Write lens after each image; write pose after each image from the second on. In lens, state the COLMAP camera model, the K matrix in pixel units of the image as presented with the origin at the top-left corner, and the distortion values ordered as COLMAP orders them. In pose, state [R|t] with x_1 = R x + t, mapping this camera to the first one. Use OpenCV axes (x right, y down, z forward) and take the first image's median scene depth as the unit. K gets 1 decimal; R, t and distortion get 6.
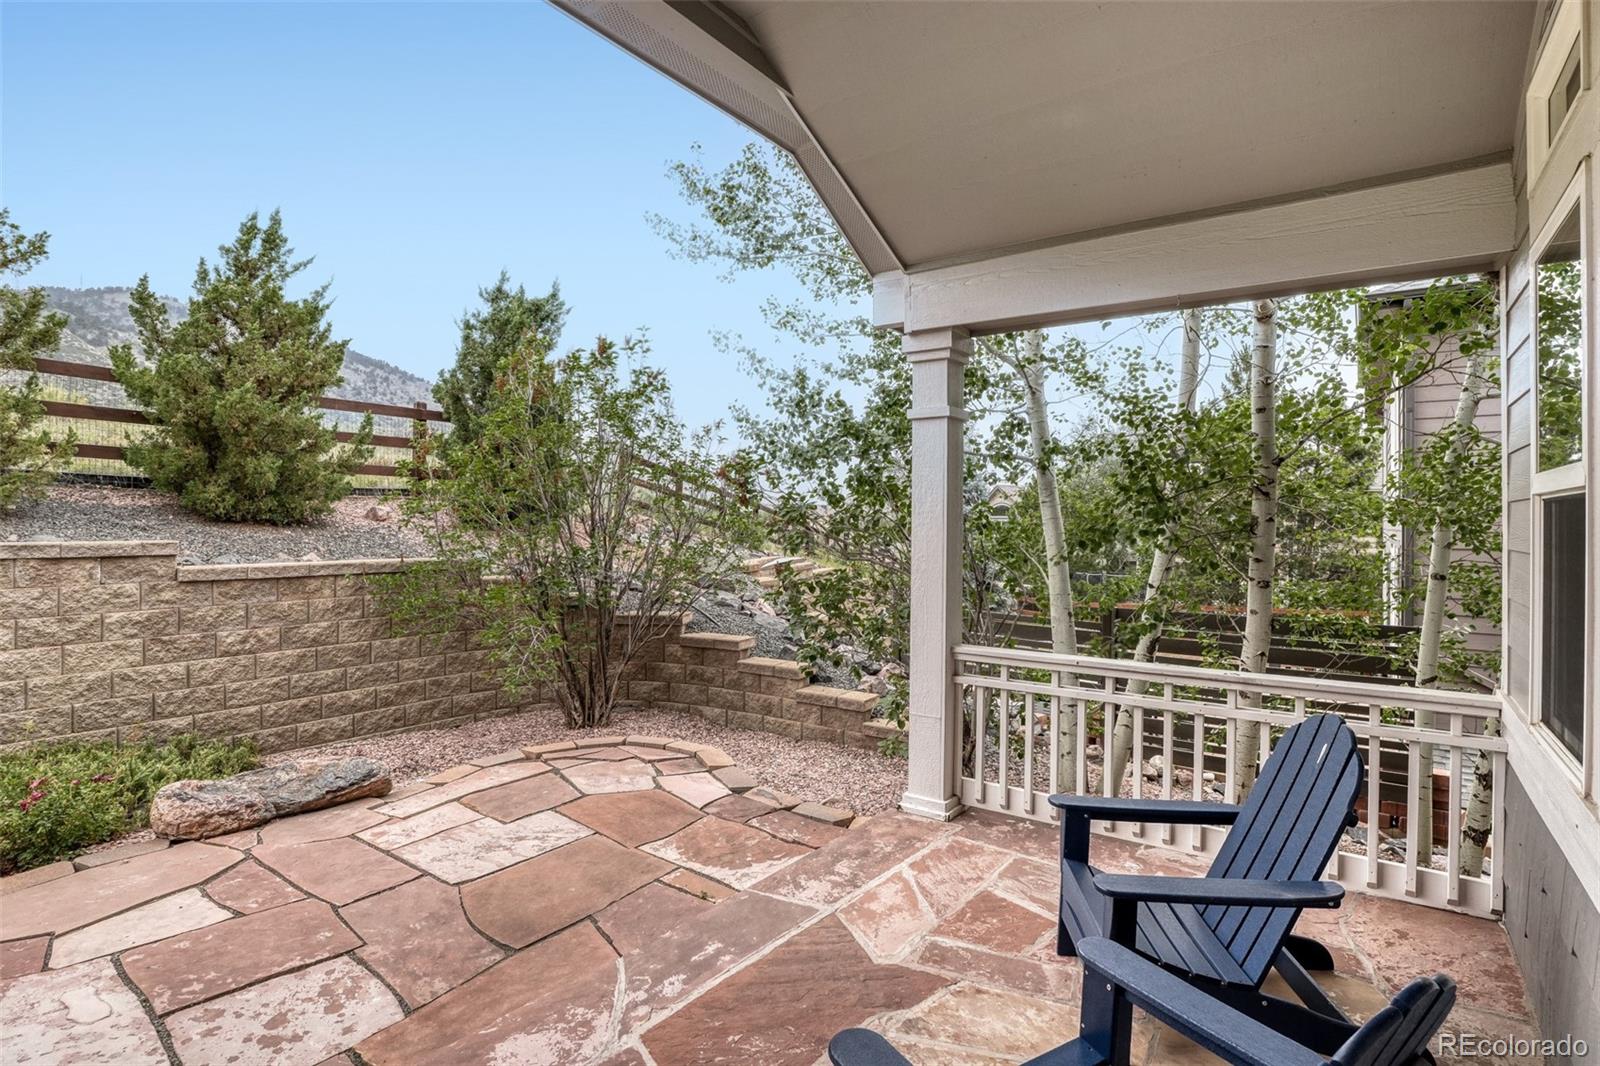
lens RADIAL K [[783.6, 0, 796.1], [0, 783.6, 522.8], [0, 0, 1]] dist [-0.026413, 0.000488]
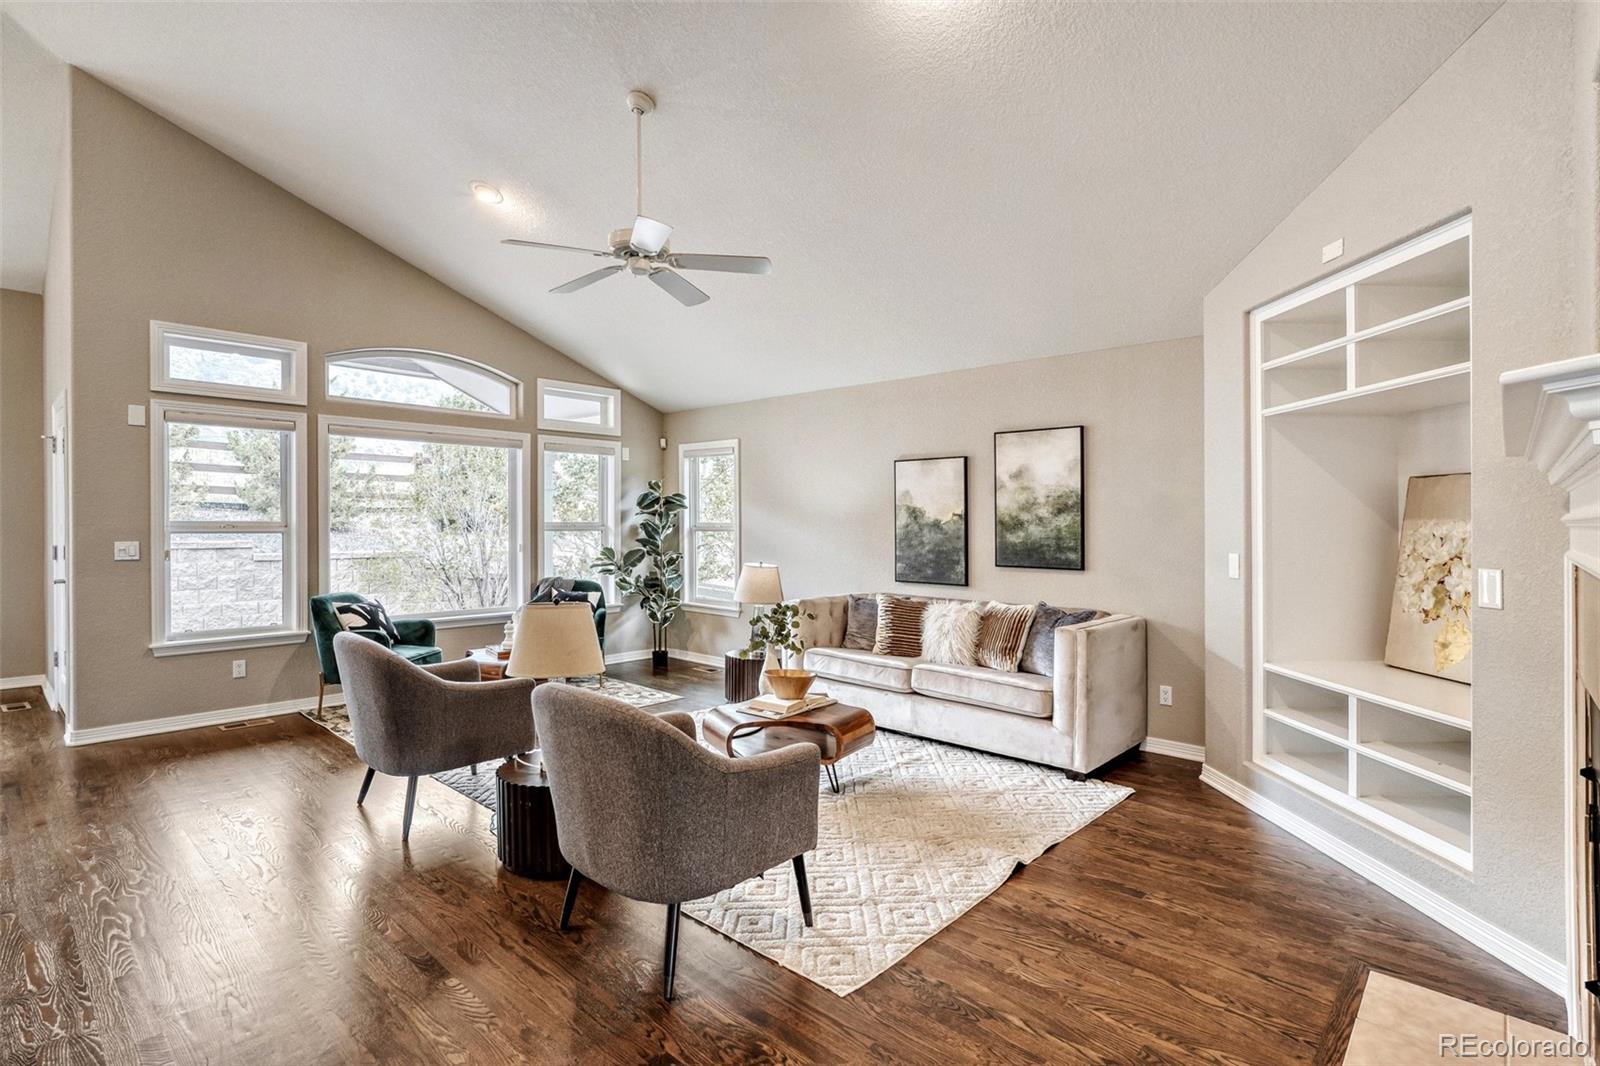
lens RADIAL K [[783.6, 0, 805.0], [0, 783.6, 530.2], [0, 0, 1]] dist [-0.026413, 0.000488]
pose [[0.992452, -0.009400, -0.122274, 0.656226], [0.011010, 0.999861, 0.012497, -0.008511], [0.122140, -0.013749, 0.992418, -0.617274]]
